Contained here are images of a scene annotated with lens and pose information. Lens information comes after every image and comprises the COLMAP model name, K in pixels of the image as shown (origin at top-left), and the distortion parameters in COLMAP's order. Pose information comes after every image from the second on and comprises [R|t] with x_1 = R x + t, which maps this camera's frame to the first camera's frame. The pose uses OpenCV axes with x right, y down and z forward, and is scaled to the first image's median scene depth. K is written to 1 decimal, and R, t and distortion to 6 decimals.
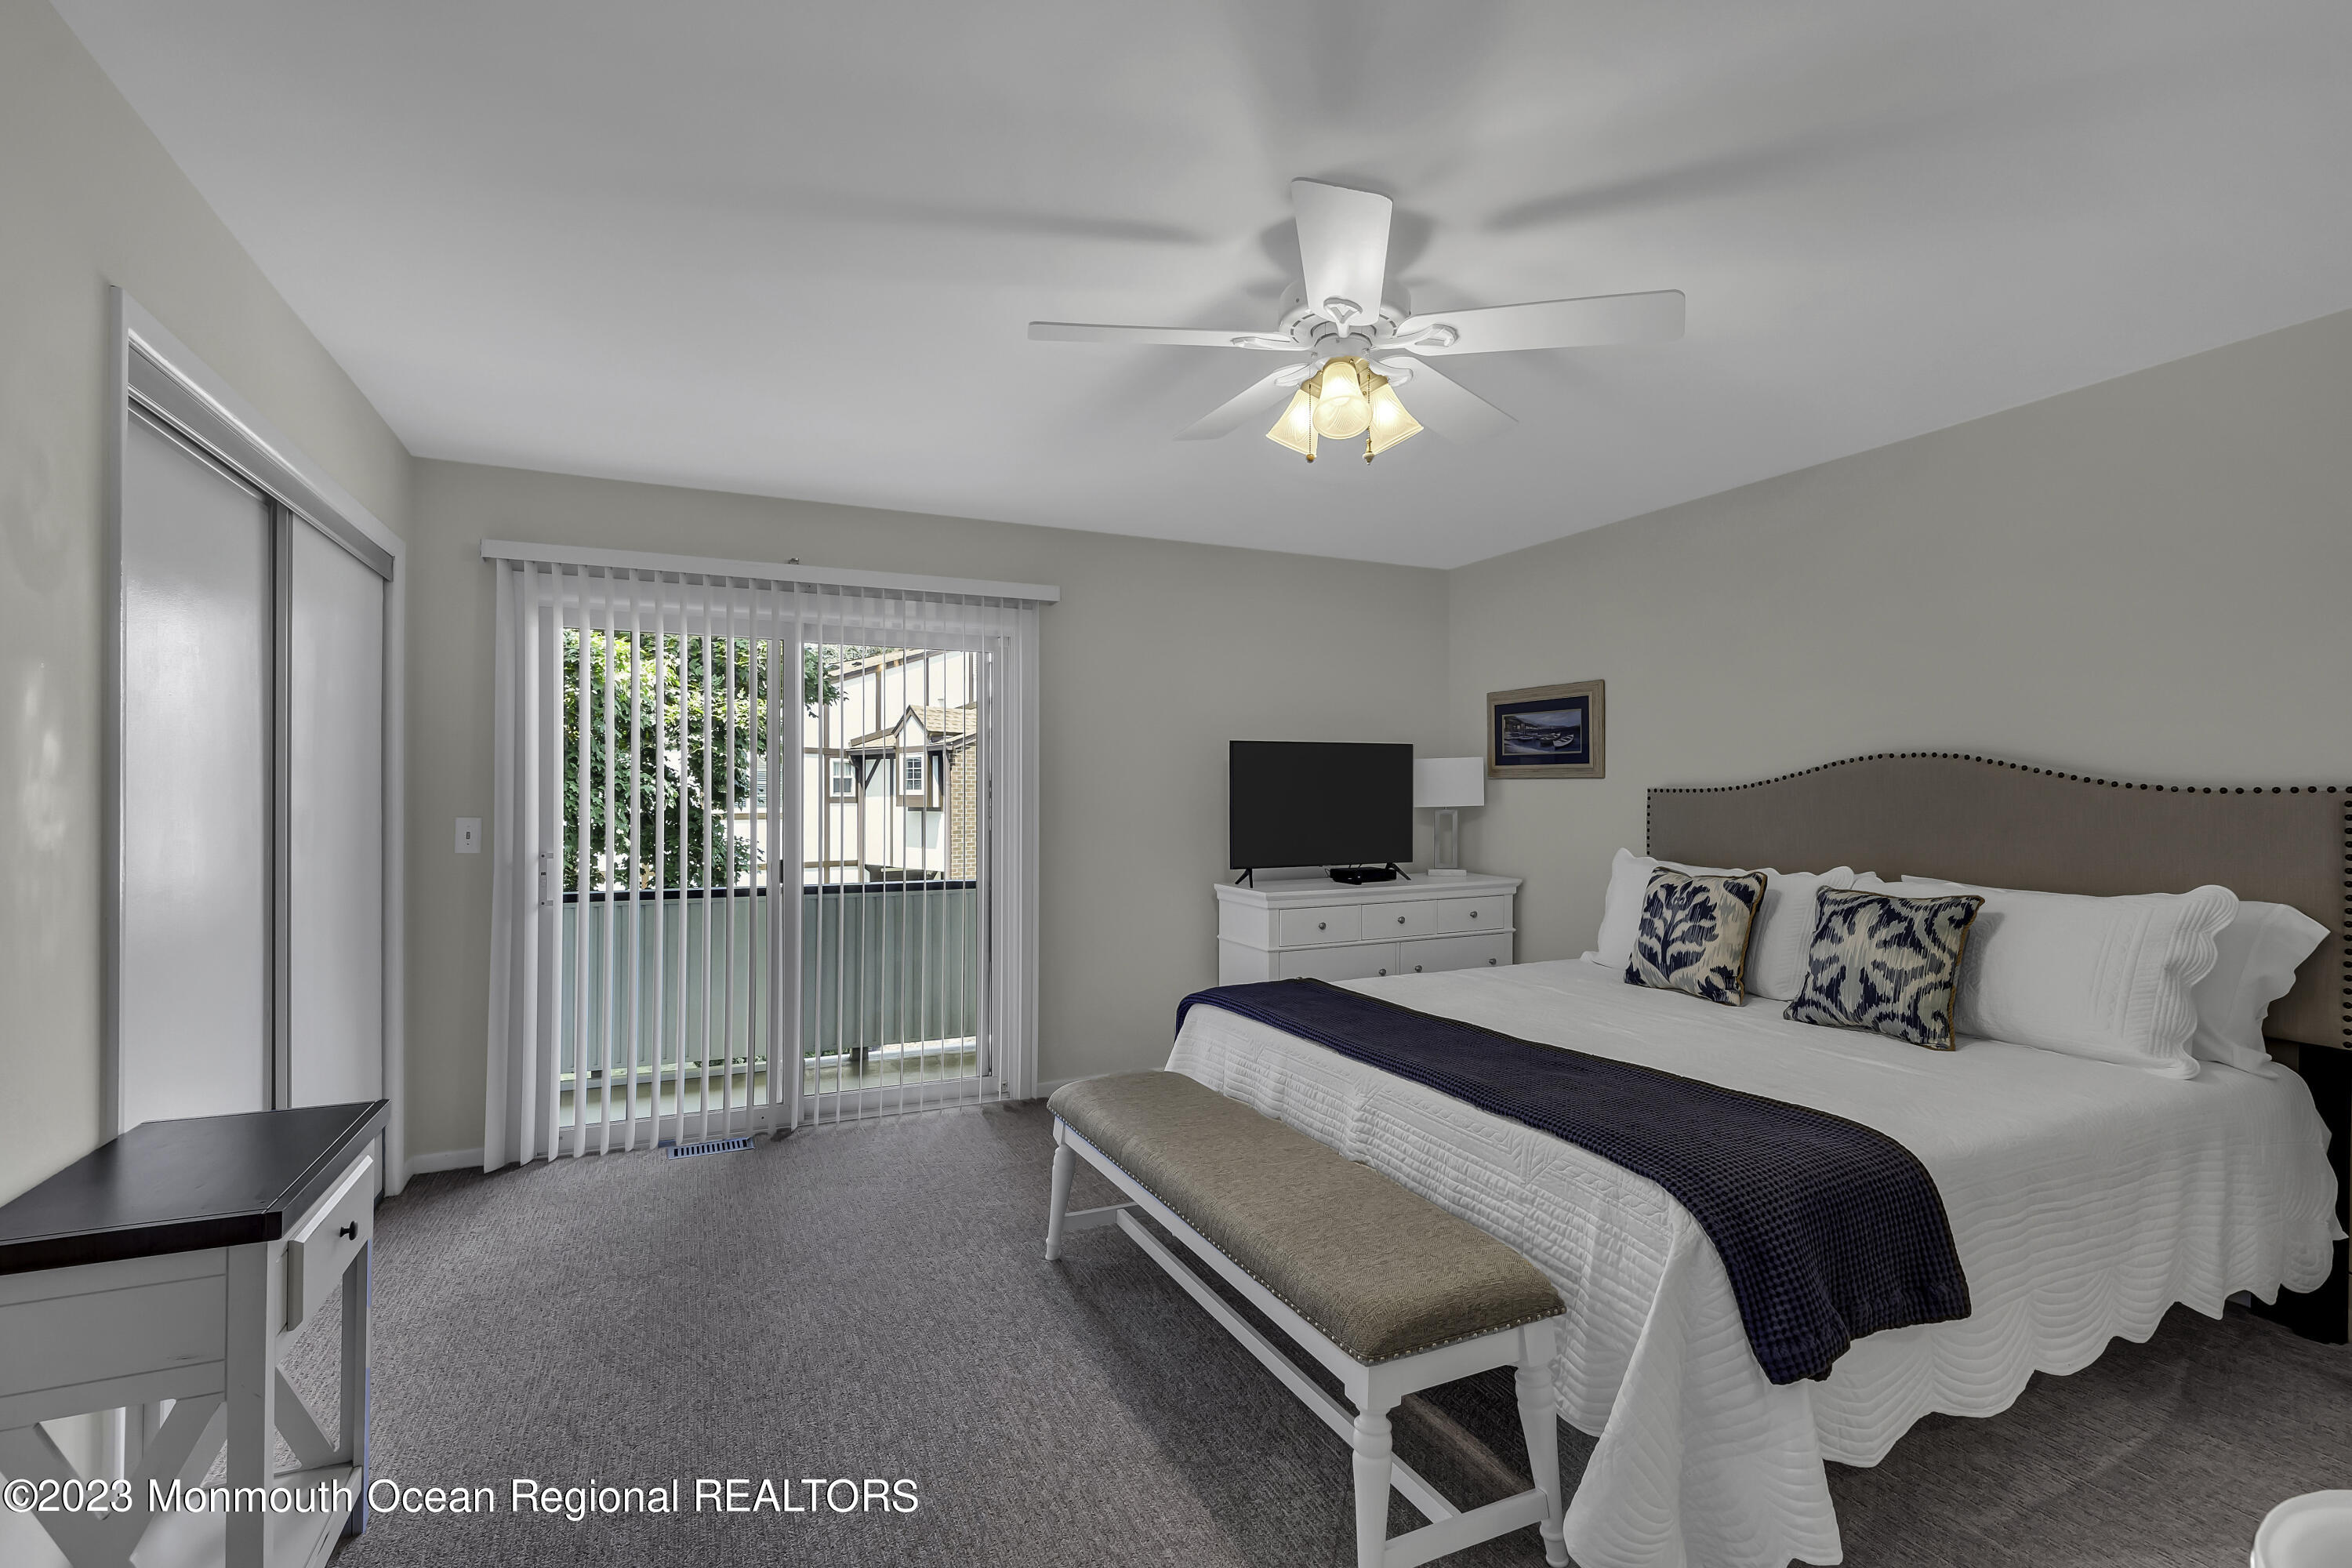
lens RADIAL K [[1079.8, 0, 1187.4], [0, 1079.8, 783.3], [0, 0, 1]] dist [-0.010440, 0.005374]
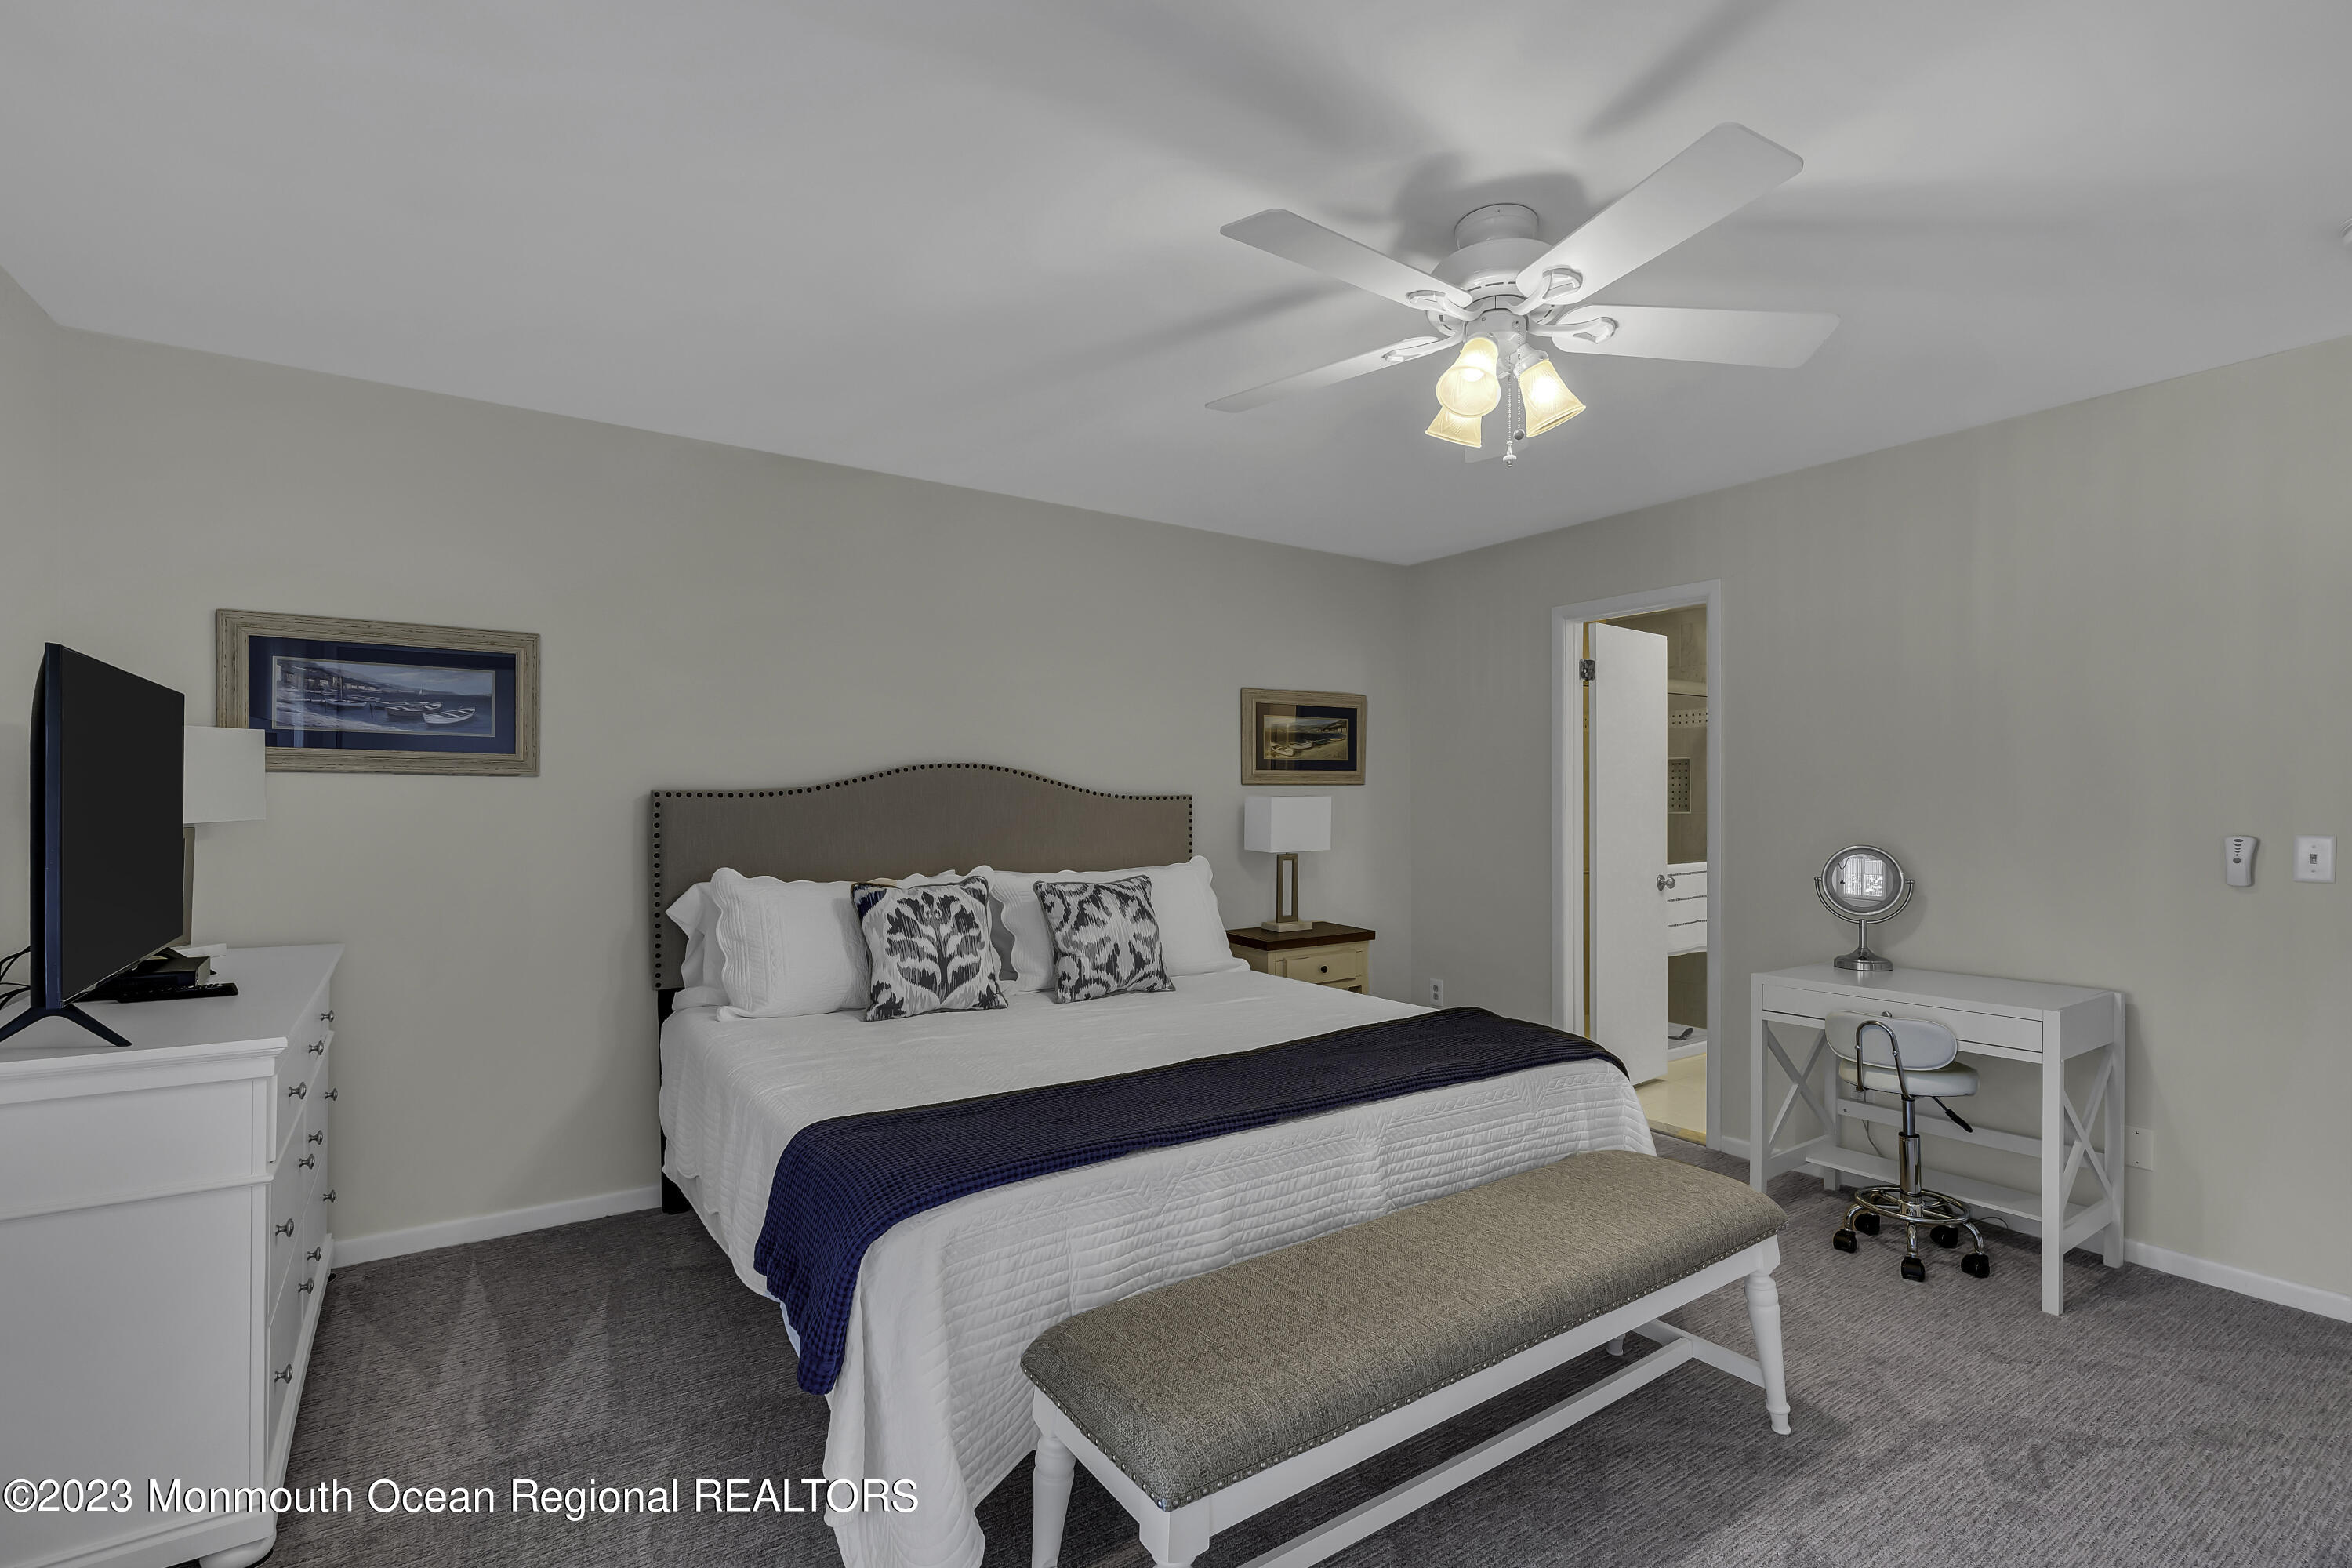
lens RADIAL K [[1079.8, 0, 1189.2], [0, 1079.8, 796.7], [0, 0, 1]] dist [-0.010440, 0.005374]
pose [[-0.158582, 0.003172, 0.987341, -0.510021], [-0.012216, 0.999912, -0.005174, 0.009935], [-0.987270, -0.012882, -0.158529, 0.955219]]
